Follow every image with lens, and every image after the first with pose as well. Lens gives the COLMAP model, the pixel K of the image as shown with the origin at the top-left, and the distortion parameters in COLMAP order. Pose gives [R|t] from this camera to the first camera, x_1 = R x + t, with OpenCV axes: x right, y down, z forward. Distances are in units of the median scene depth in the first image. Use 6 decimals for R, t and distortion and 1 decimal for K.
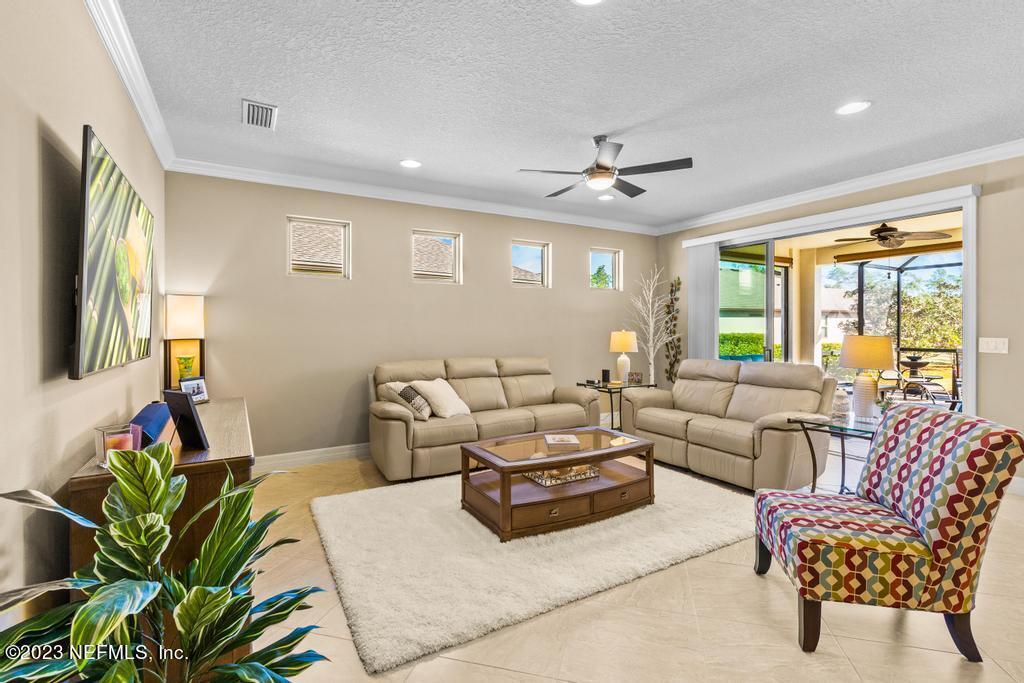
lens RADIAL K [[471.6, 0, 514.8], [0, 471.6, 329.1], [0, 0, 1]] dist [0.001230, 0.000191]
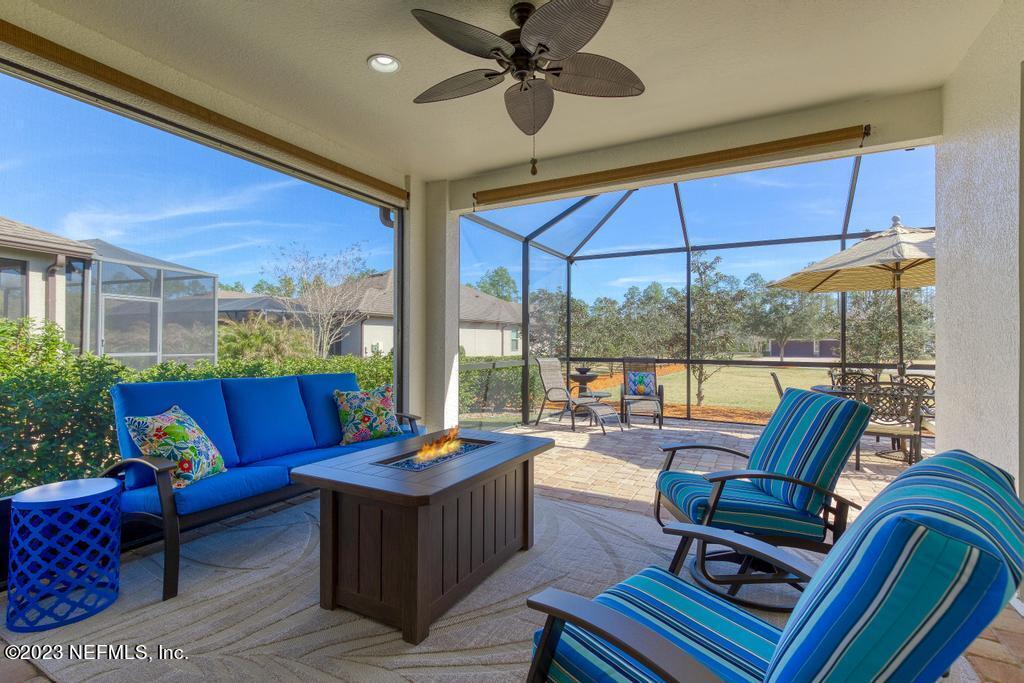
lens RADIAL K [[471.4, 0, 508.2], [0, 471.4, 341.5], [0, 0, 1]] dist [0.001823, 0.000203]
pose [[0.855598, 0.007030, 0.517594, 0.624806], [-0.004113, 0.999969, -0.006783, 0.036492], [-0.517625, 0.003674, 0.855600, 0.739685]]
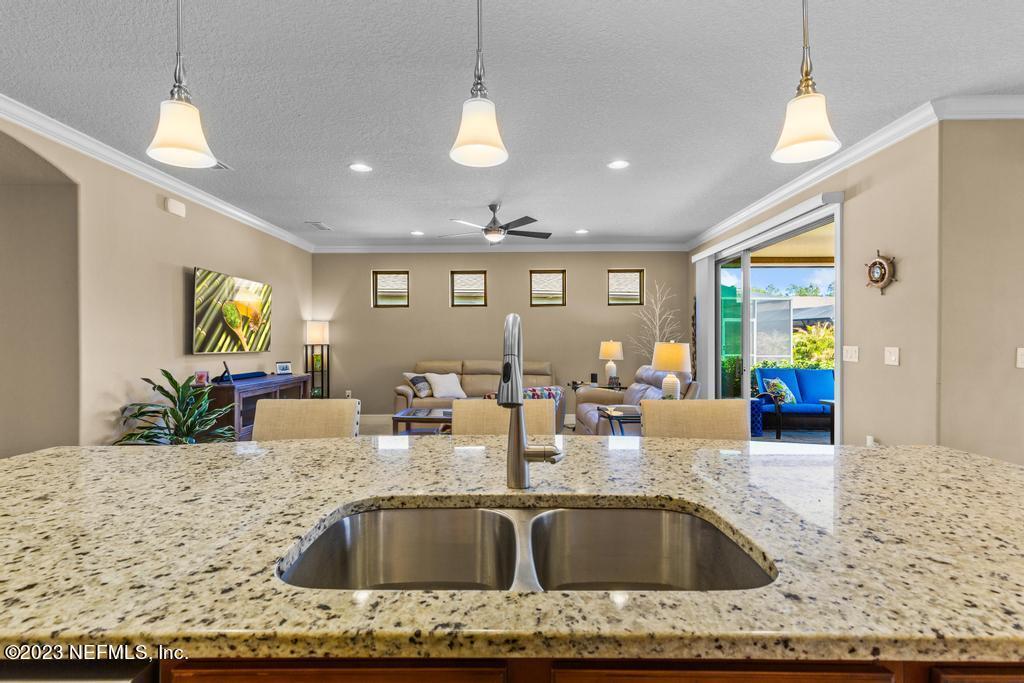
lens RADIAL K [[480.9, 0, 508.6], [0, 480.9, 337.7], [0, 0, 1]] dist [0.004662, 0.000573]
pose [[0.857166, -0.004083, -0.515023, 0.631399], [-0.001757, 0.999940, -0.010852, 0.009148], [0.515037, 0.010207, 0.857107, -0.151443]]
